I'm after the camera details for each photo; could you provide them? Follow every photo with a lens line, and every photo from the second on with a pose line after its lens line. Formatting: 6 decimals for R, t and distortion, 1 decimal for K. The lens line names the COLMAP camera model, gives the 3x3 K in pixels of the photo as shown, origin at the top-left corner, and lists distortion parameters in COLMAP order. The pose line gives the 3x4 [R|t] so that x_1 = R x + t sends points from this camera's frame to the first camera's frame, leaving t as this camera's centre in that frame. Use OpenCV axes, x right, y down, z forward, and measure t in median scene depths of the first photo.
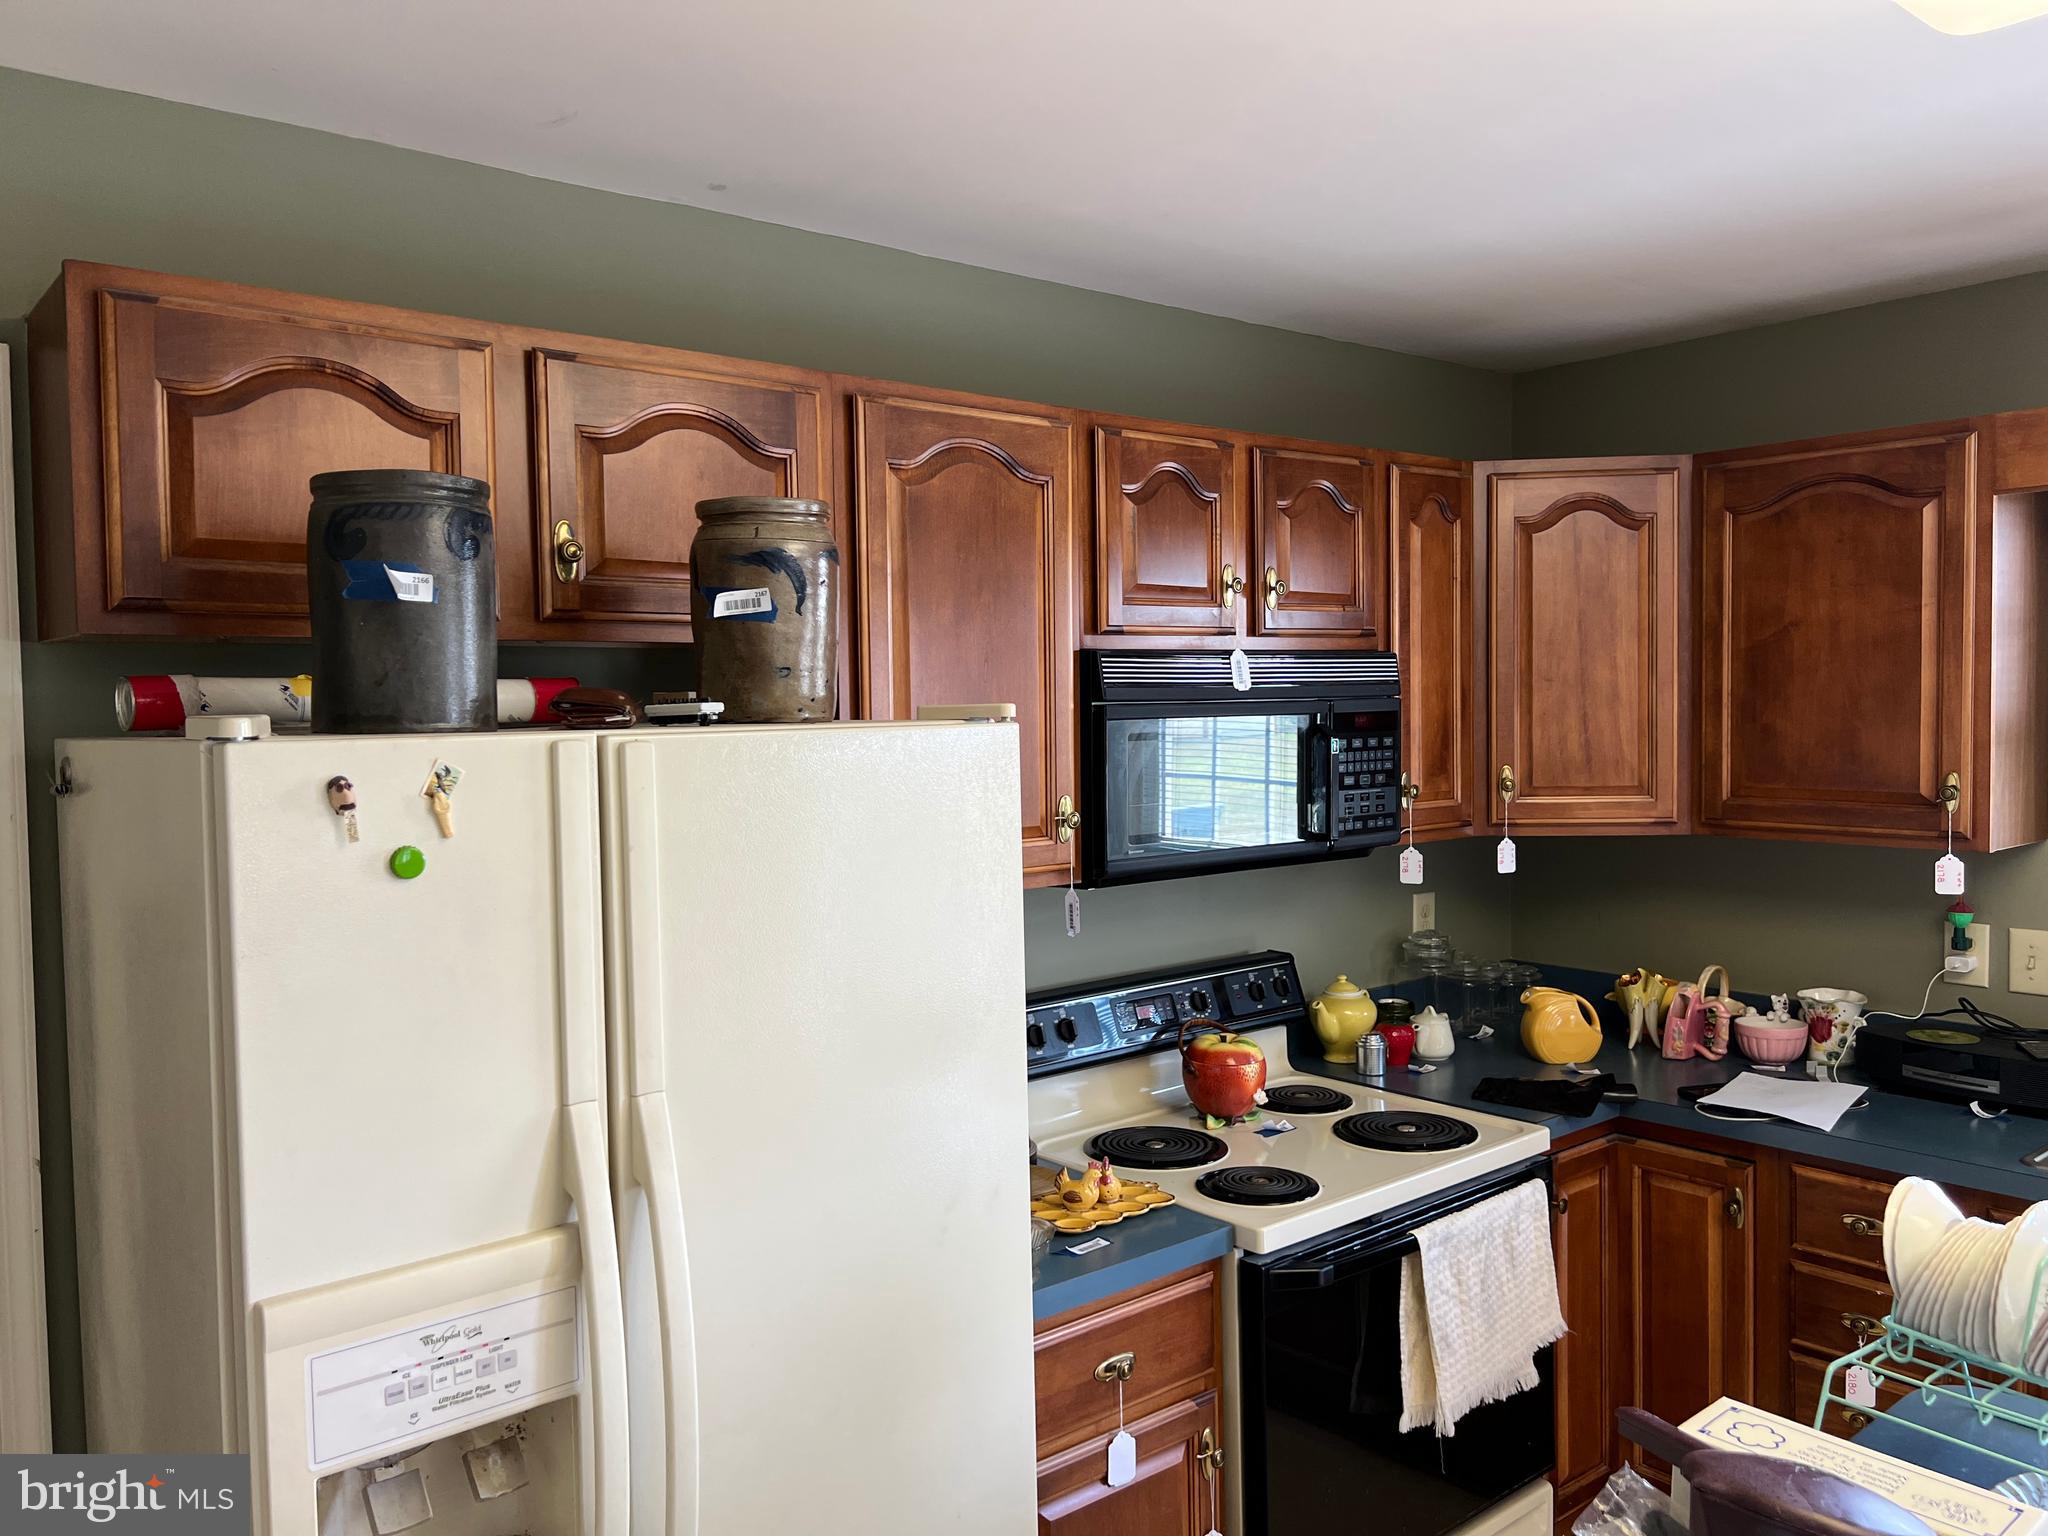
lens RADIAL K [[1517.4, 0, 1029.1], [0, 1517.4, 766.0], [0, 0, 1]] dist [0.064150, -0.086619]
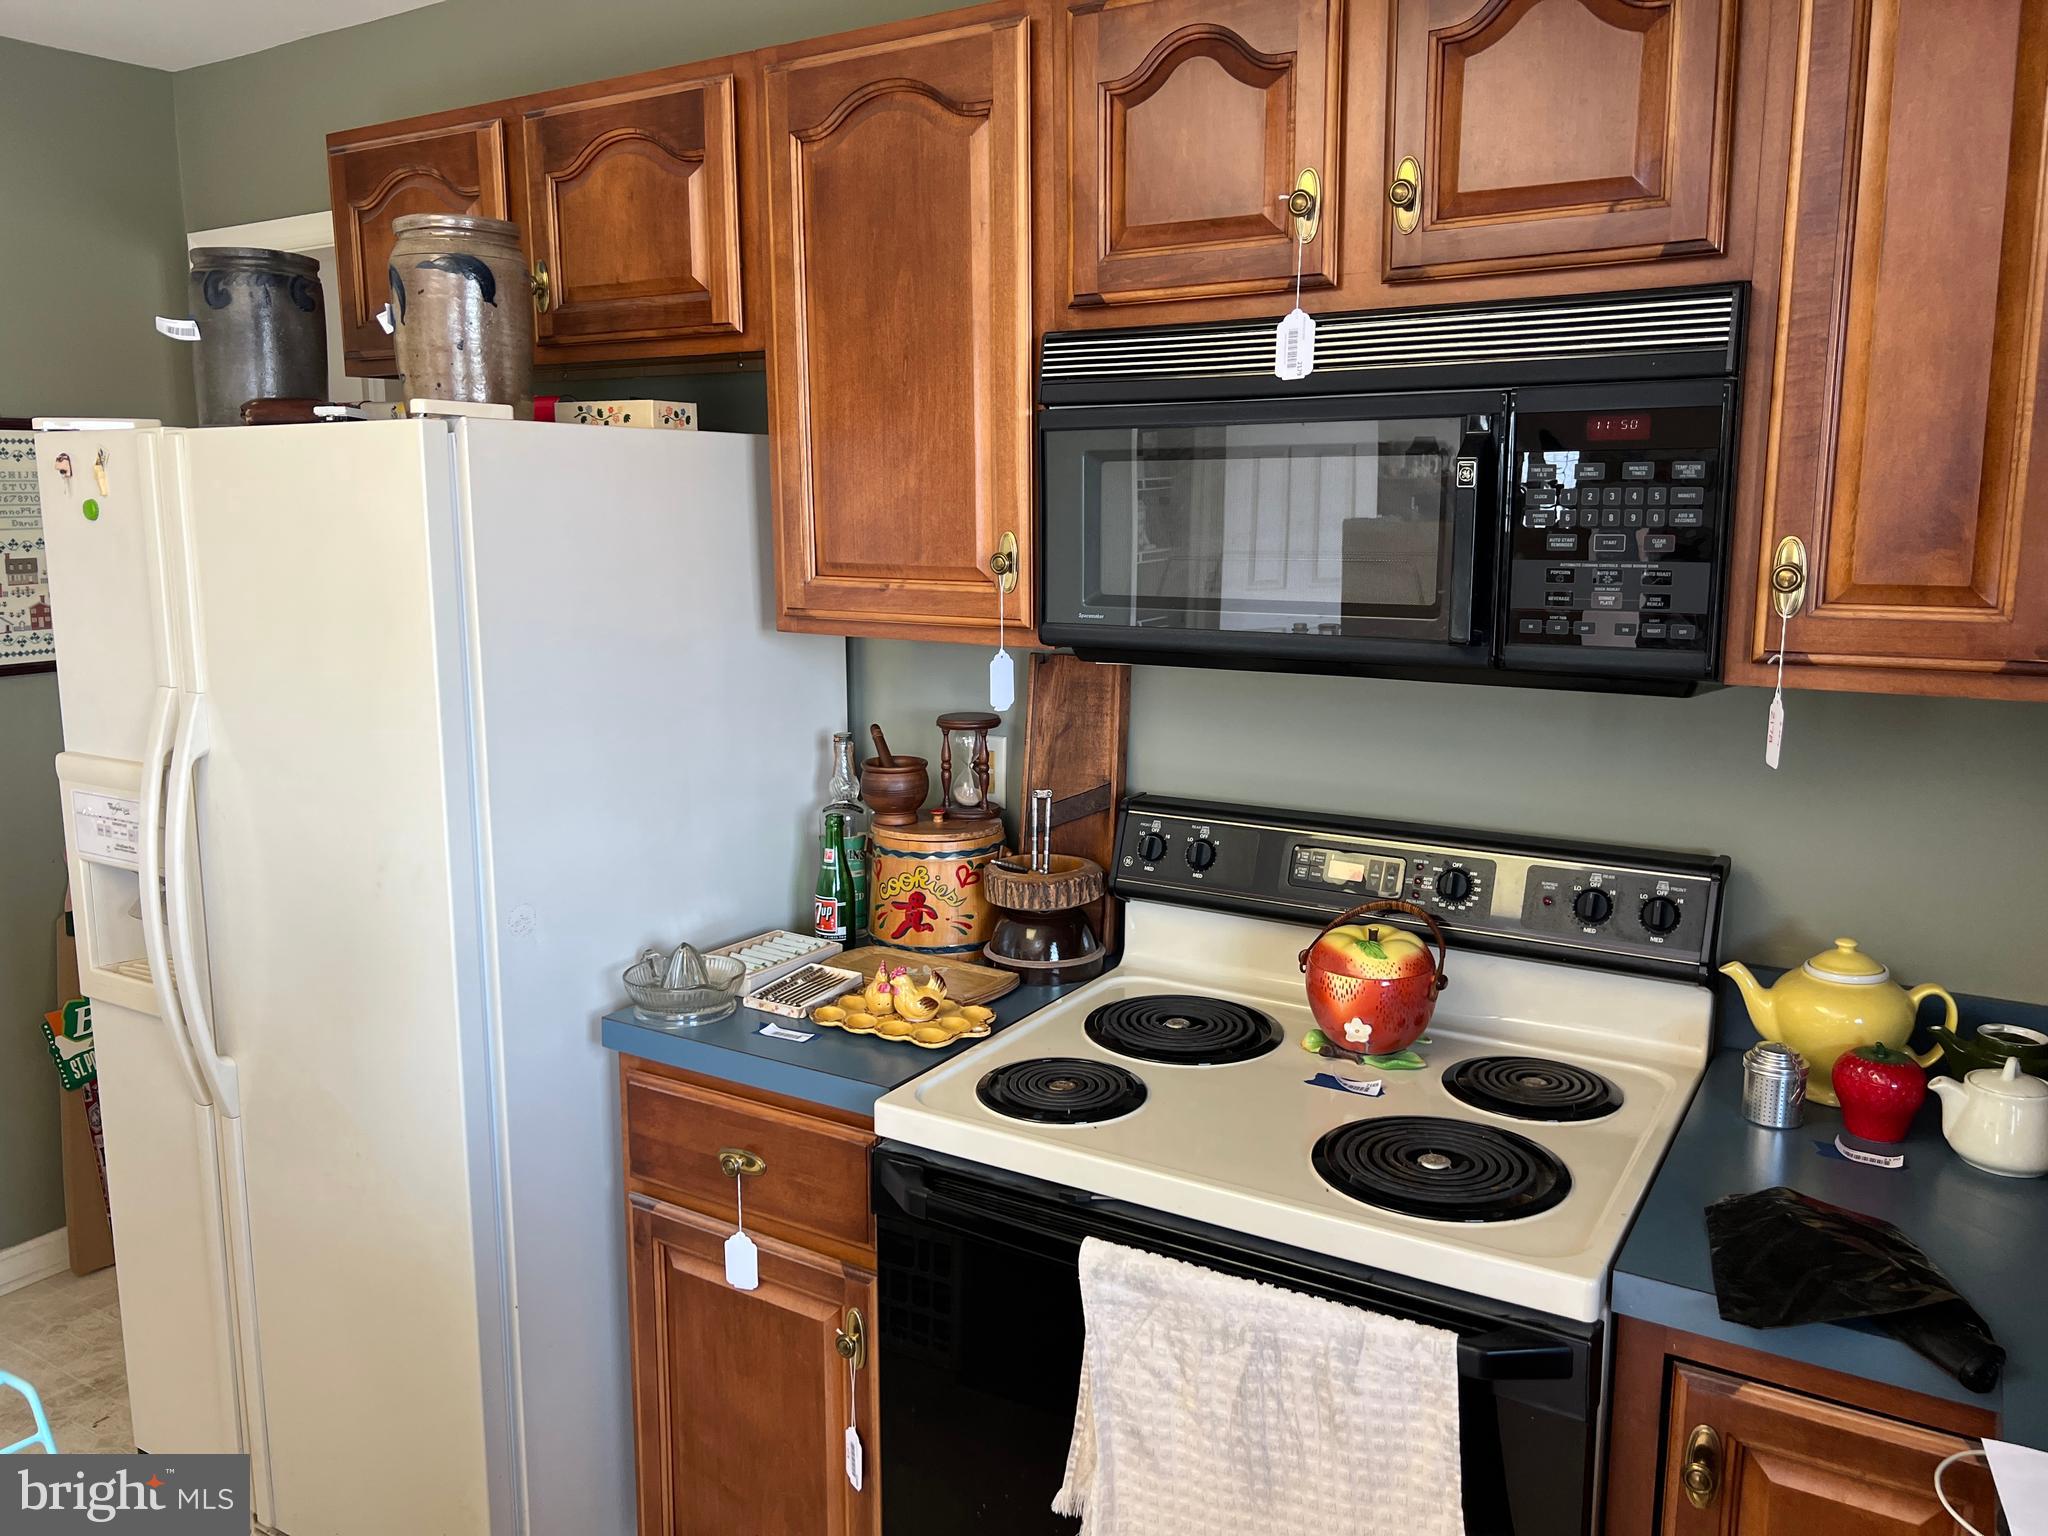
lens RADIAL K [[1517.4, 0, 1033.8], [0, 1517.4, 755.9], [0, 0, 1]] dist [0.064150, -0.086619]
pose [[0.327007, 0.173819, -0.928899, 0.766110], [-0.045535, 0.984695, 0.168230, 0.001839], [0.943924, -0.012715, 0.329918, 0.742869]]
